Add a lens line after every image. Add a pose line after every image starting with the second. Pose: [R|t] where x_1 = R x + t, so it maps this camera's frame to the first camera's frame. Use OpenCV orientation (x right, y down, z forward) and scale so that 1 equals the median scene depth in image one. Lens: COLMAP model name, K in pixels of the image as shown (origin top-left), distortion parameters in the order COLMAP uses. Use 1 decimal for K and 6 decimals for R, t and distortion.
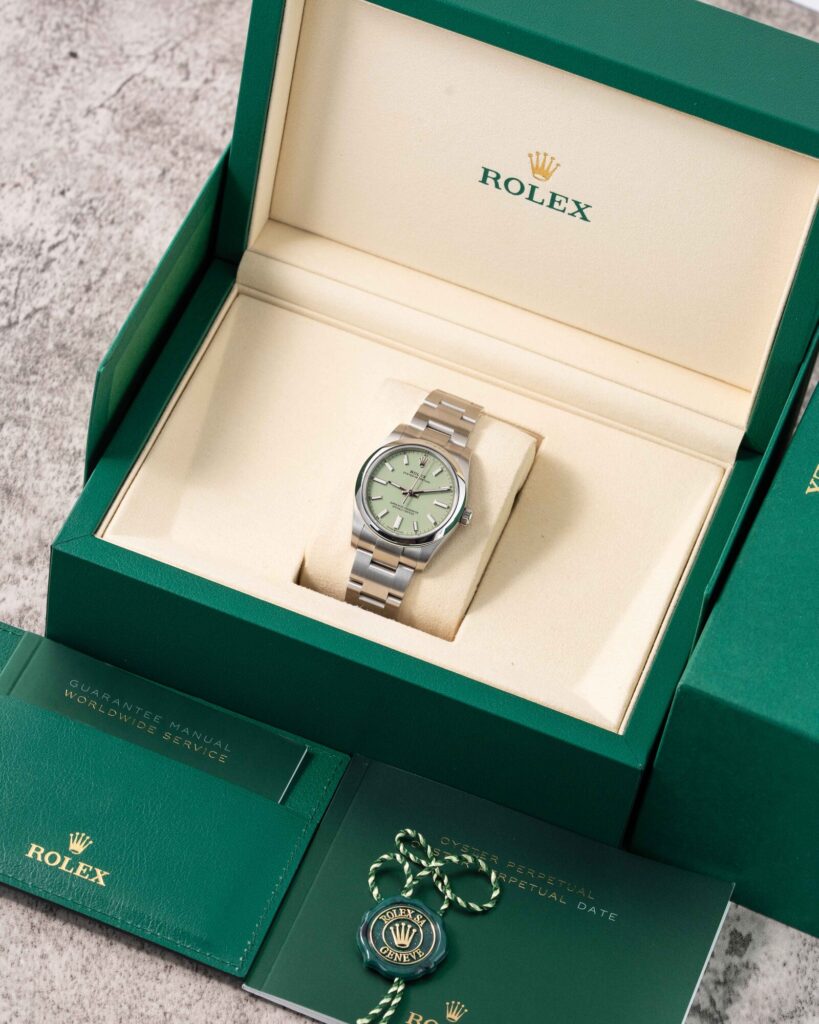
lens RADIAL K [[4147.1, 0, 409.5], [0, 4147.1, 512.0], [0, 0, 1]] dist [0.542034, 1.438621]
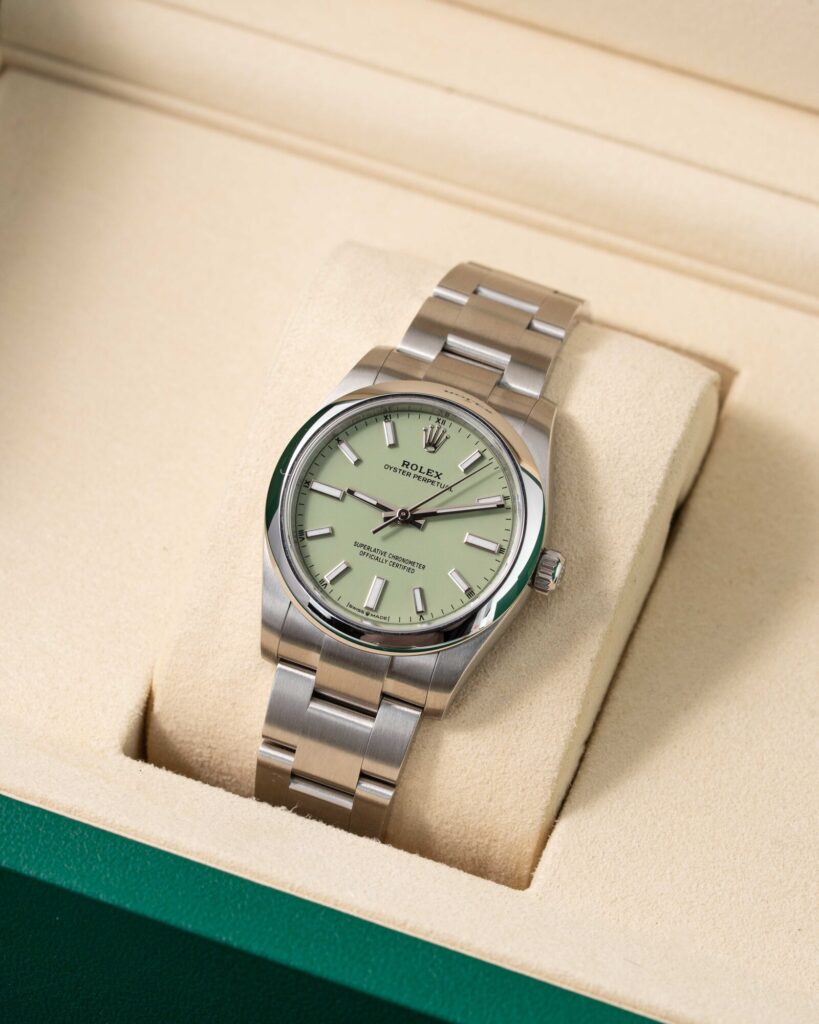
lens RADIAL K [[4147.1, 0, 409.5], [0, 4147.1, 512.0], [0, 0, 1]] dist [0.542034, 1.438621]
pose [[0.997895, -0.039799, -0.051210, 0.020984], [0.039100, 0.999129, -0.014583, 0.000701], [0.051746, 0.012550, 0.998581, 0.601536]]
